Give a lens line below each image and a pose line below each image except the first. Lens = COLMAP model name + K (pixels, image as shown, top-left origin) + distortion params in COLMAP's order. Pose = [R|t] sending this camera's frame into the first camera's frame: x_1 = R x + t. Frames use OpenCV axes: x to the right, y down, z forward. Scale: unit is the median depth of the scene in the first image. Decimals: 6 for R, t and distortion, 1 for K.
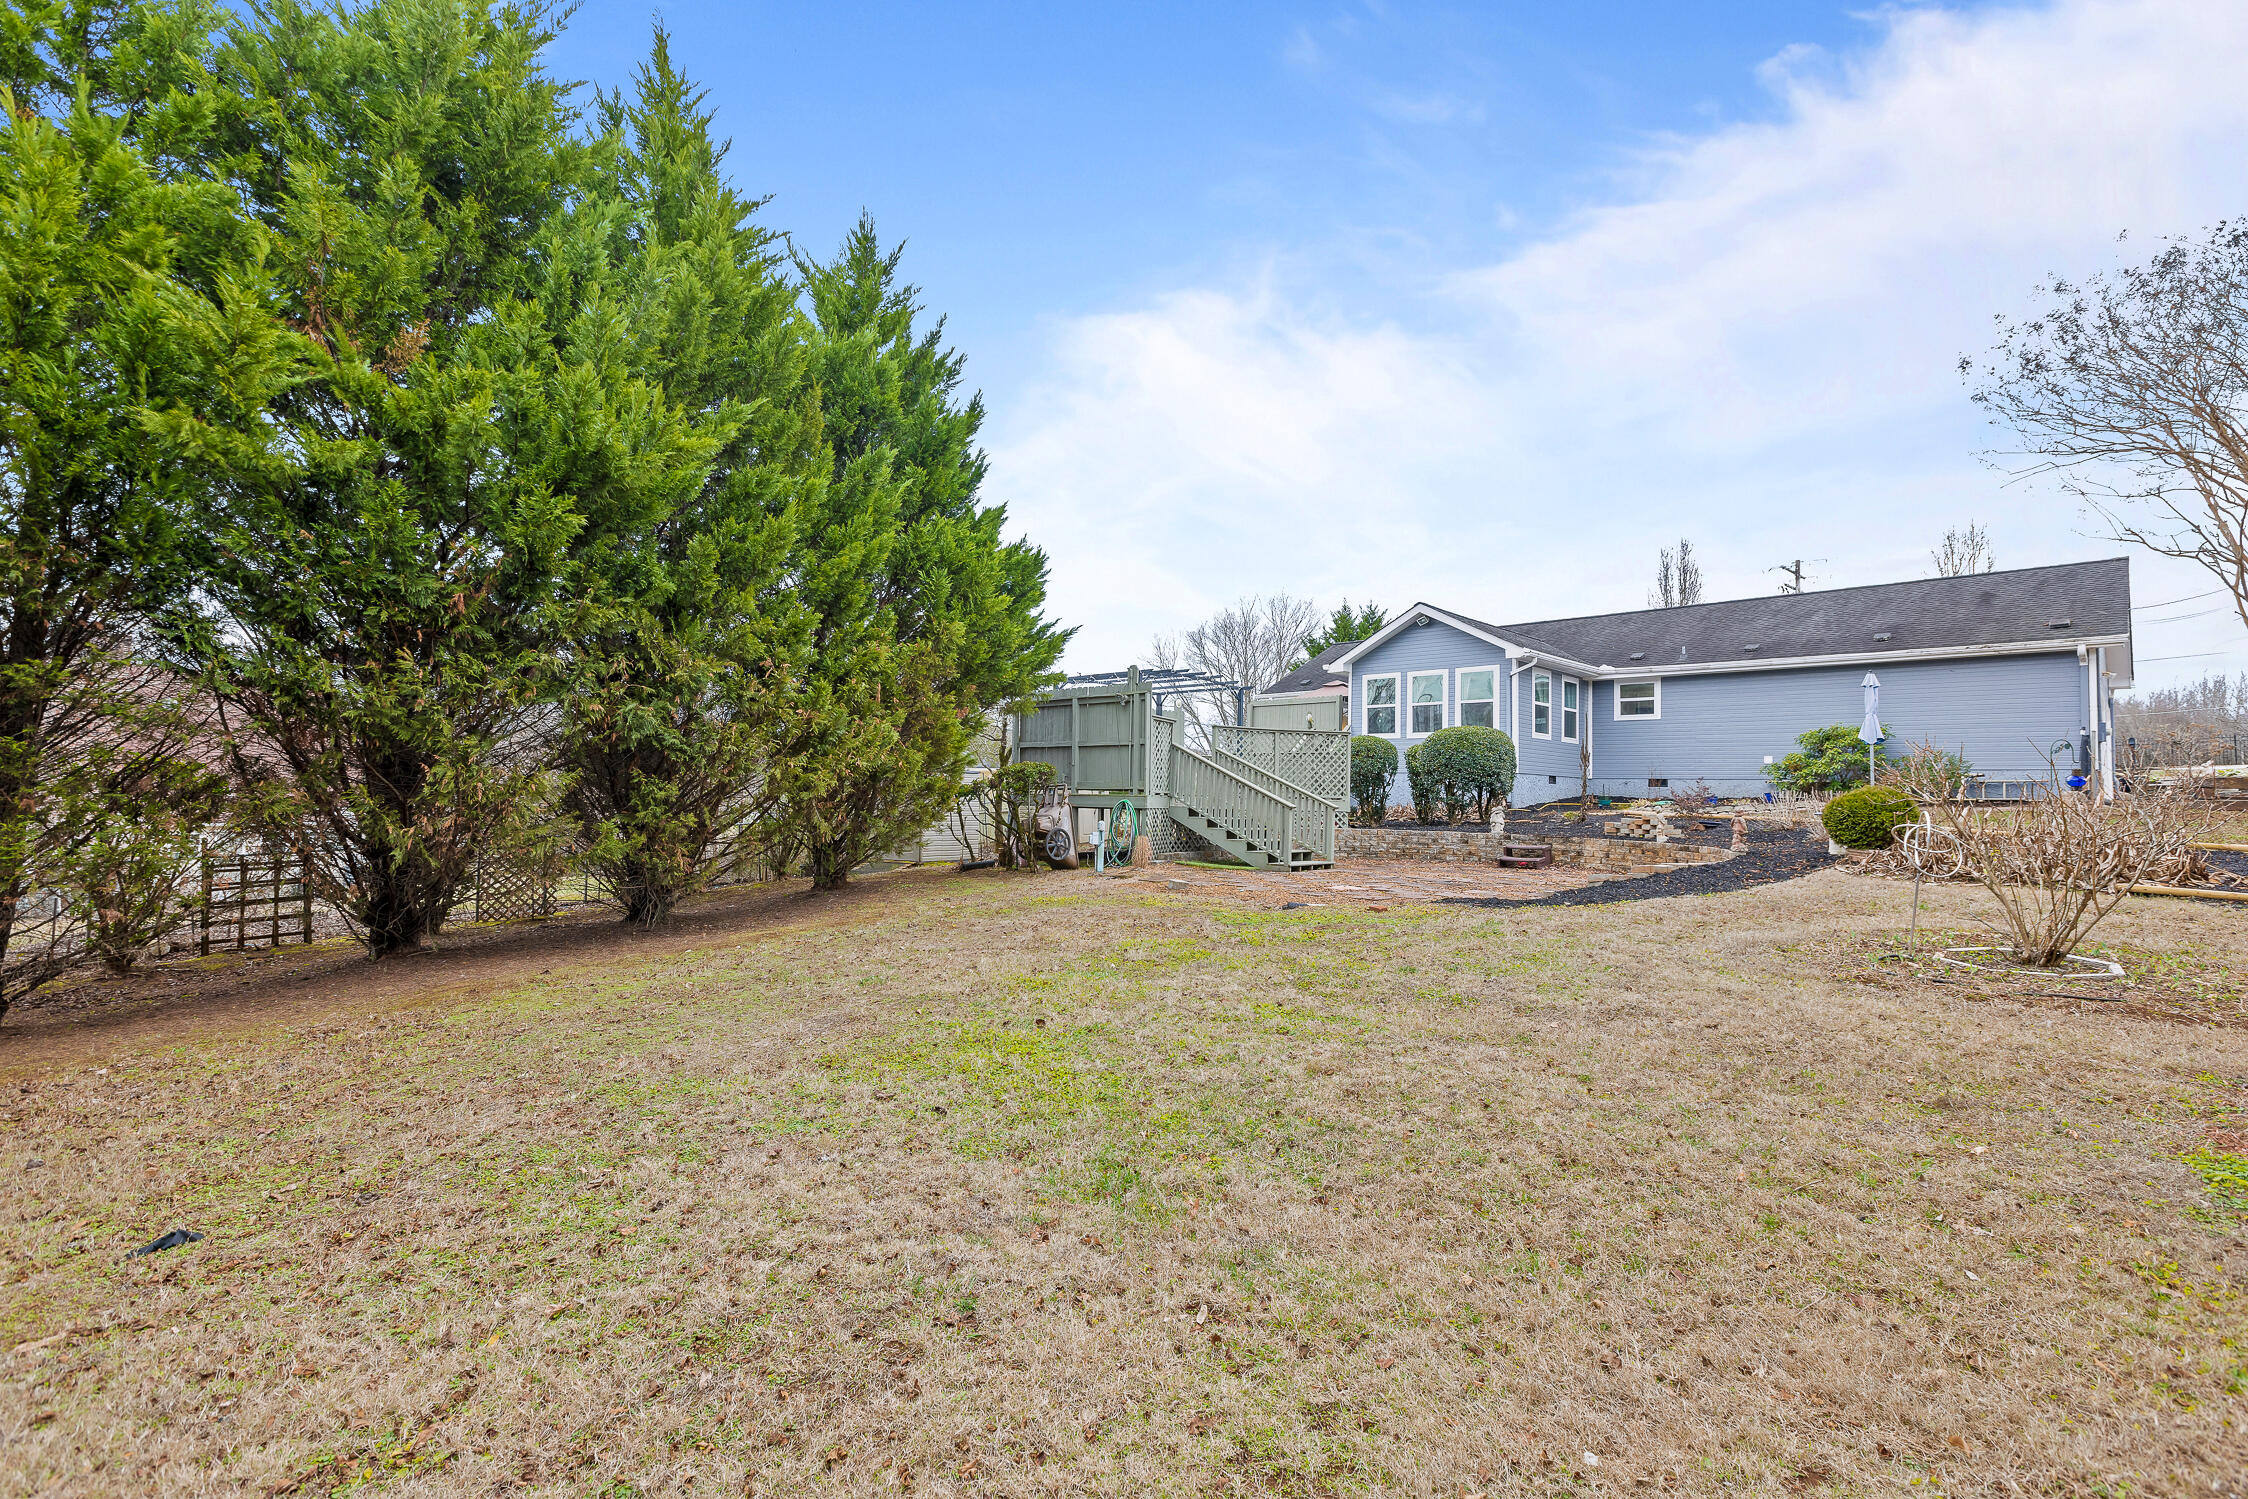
lens RADIAL K [[1004.8, 0, 1158.5], [0, 1004.8, 728.3], [0, 0, 1]] dist [0.001037, -0.000994]
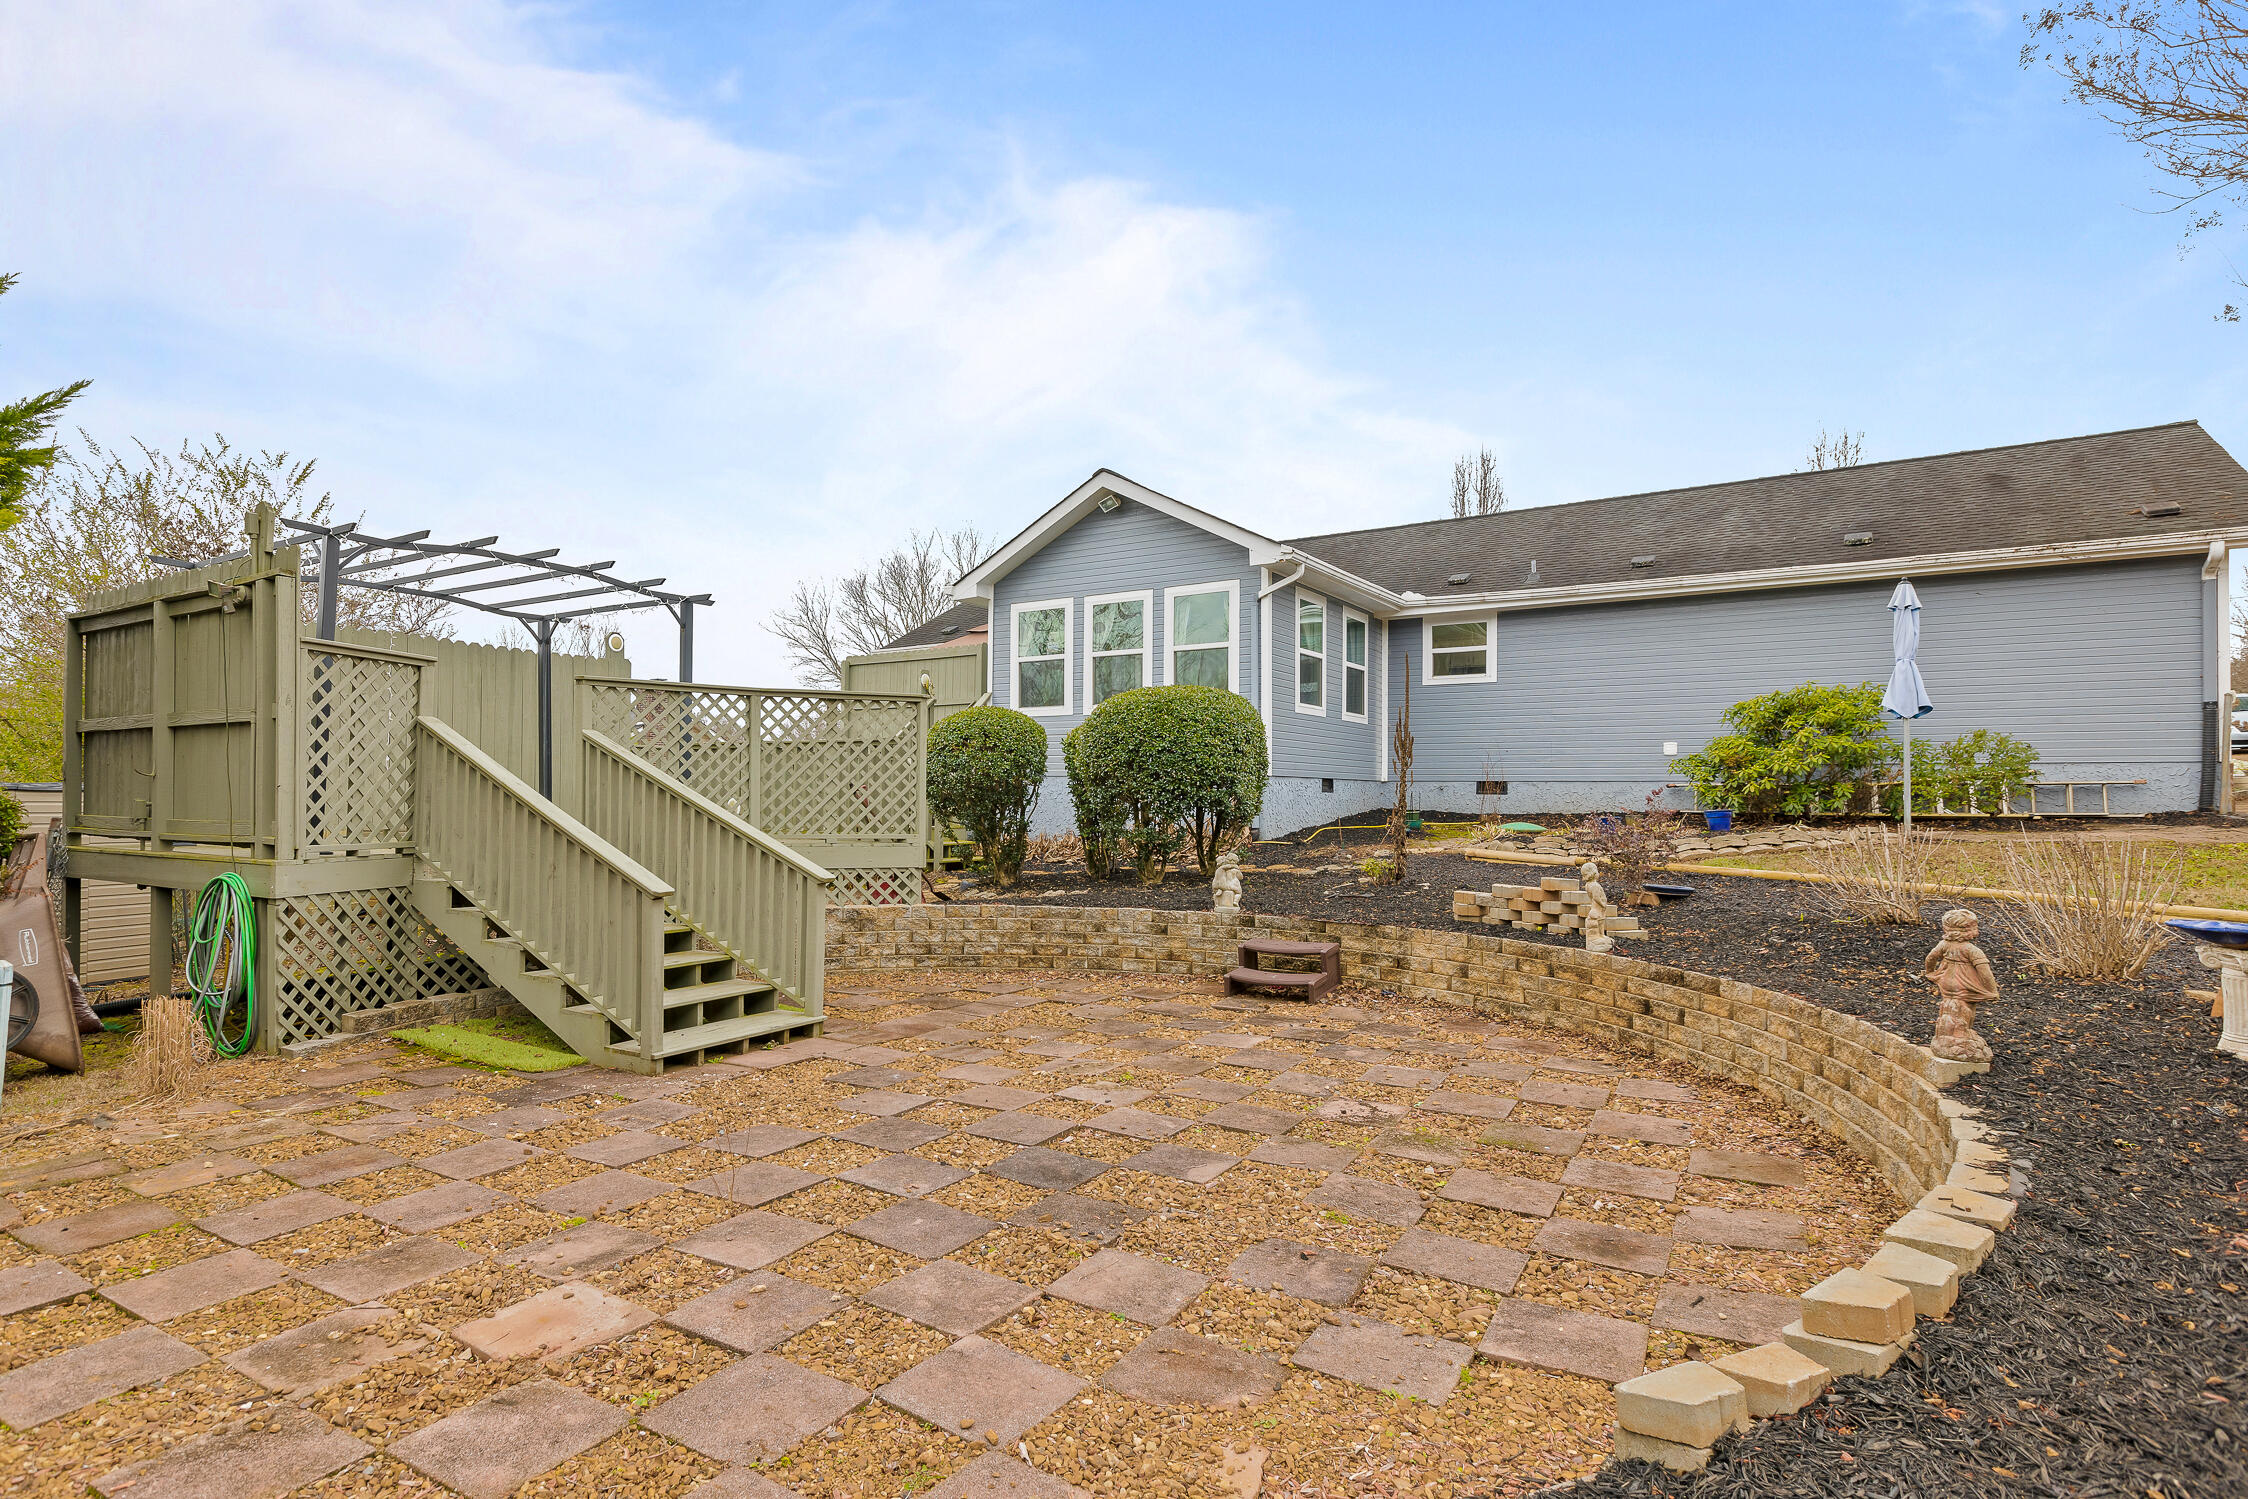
lens RADIAL K [[1078.7, 0, 1122.1], [0, 1078.7, 752.8], [0, 0, 1]] dist [-0.008737, 0.001263]
pose [[0.979120, -0.007994, 0.203124, 0.159917], [0.001363, 0.999462, 0.032764, 0.012660], [-0.203277, -0.031803, 0.978605, 0.443881]]
